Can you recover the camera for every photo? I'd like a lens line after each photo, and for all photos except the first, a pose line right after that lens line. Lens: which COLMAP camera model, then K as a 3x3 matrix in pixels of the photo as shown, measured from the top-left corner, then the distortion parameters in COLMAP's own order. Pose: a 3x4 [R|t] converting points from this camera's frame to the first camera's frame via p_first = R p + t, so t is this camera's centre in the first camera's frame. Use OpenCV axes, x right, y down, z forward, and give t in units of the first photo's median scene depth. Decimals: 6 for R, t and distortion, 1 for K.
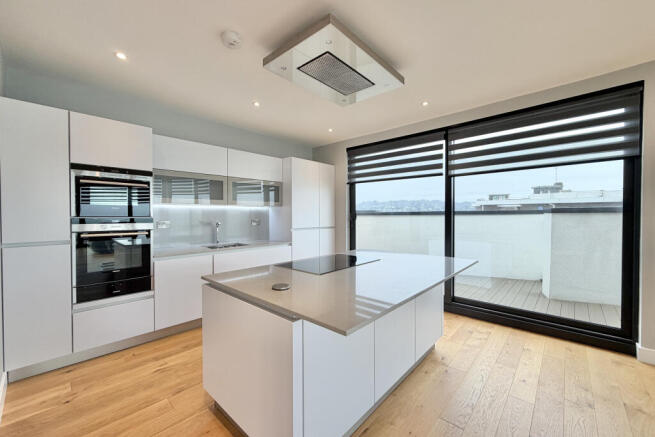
lens RADIAL K [[261.2, 0, 328.1], [0, 261.2, 219.6], [0, 0, 1]] dist [-0.000342, -0.000046]
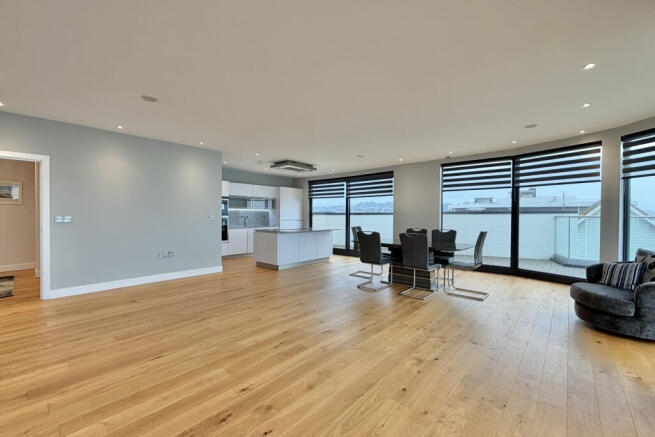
lens RADIAL K [[261.2, 0, 327.3], [0, 261.2, 216.4], [0, 0, 1]] dist [-0.000342, -0.000046]
pose [[0.999645, 0.010794, 0.024376, 0.173809], [-0.010414, 0.999823, -0.015687, 0.029078], [-0.024541, 0.015428, 0.999580, -1.014549]]
